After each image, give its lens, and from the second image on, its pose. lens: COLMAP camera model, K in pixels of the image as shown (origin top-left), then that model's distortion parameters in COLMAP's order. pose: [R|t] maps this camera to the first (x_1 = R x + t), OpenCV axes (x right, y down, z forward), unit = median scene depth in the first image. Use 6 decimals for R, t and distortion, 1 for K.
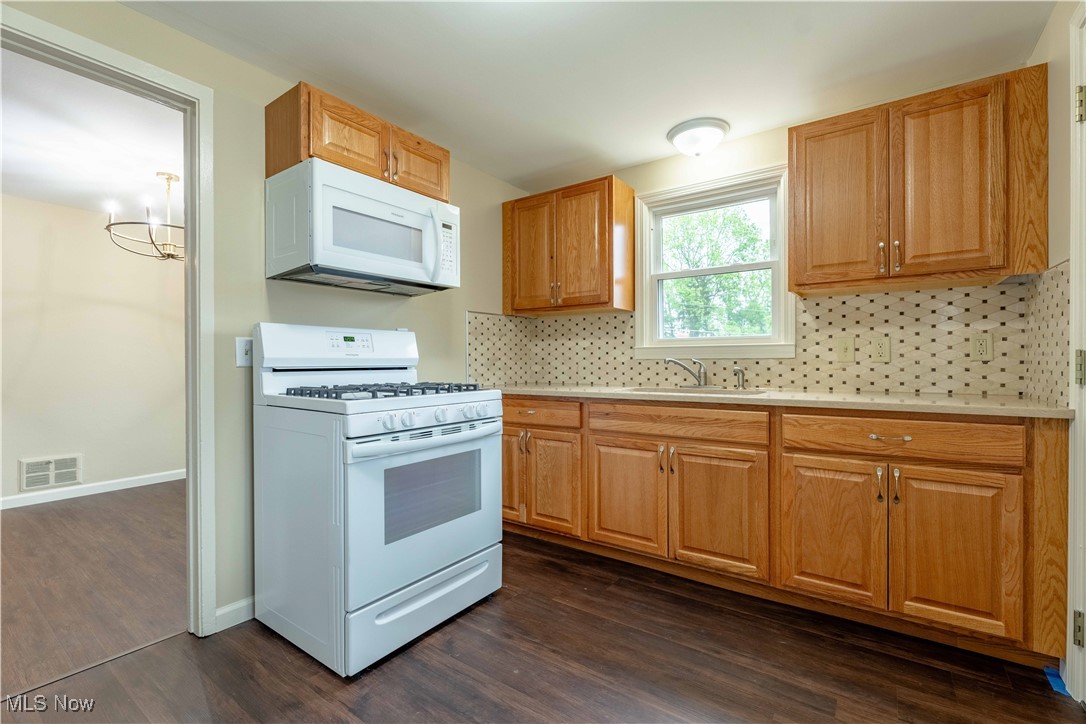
lens RADIAL K [[479.9, 0, 541.1], [0, 479.9, 362.0], [0, 0, 1]] dist [-0.002445, -0.001040]
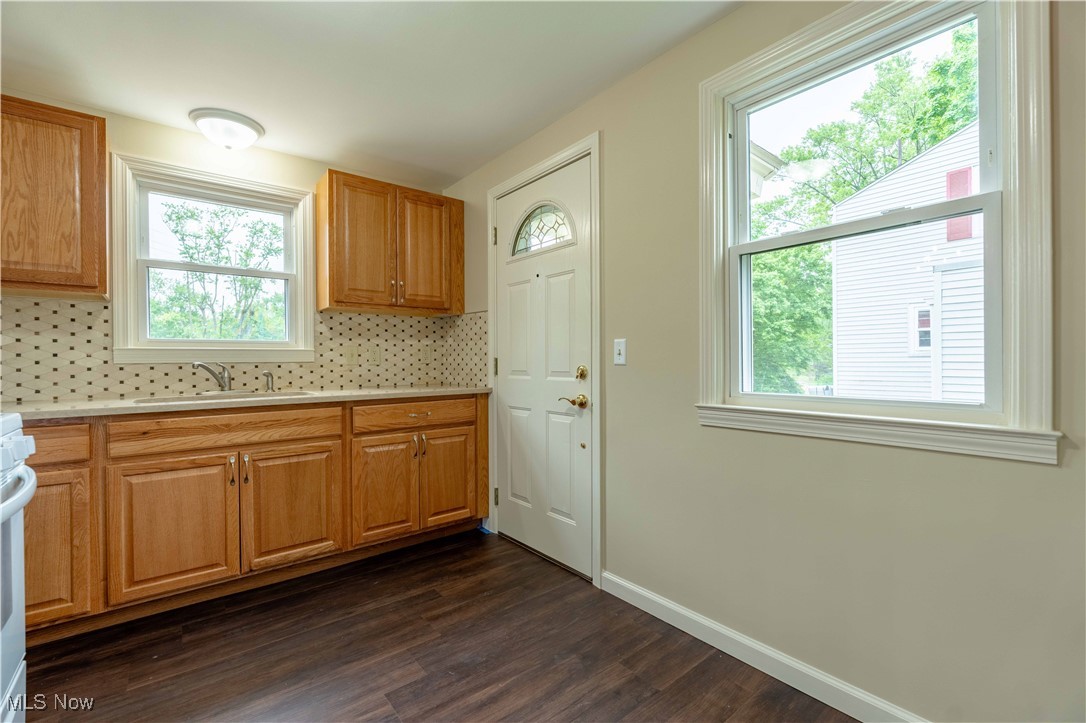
lens RADIAL K [[479.9, 0, 541.8], [0, 479.9, 362.2], [0, 0, 1]] dist [-0.002445, -0.001040]
pose [[0.258915, -0.000689, 0.965900, -0.504499], [0.008968, 0.999958, -0.001690, -0.000564], [-0.965859, 0.009100, 0.258910, 0.188041]]
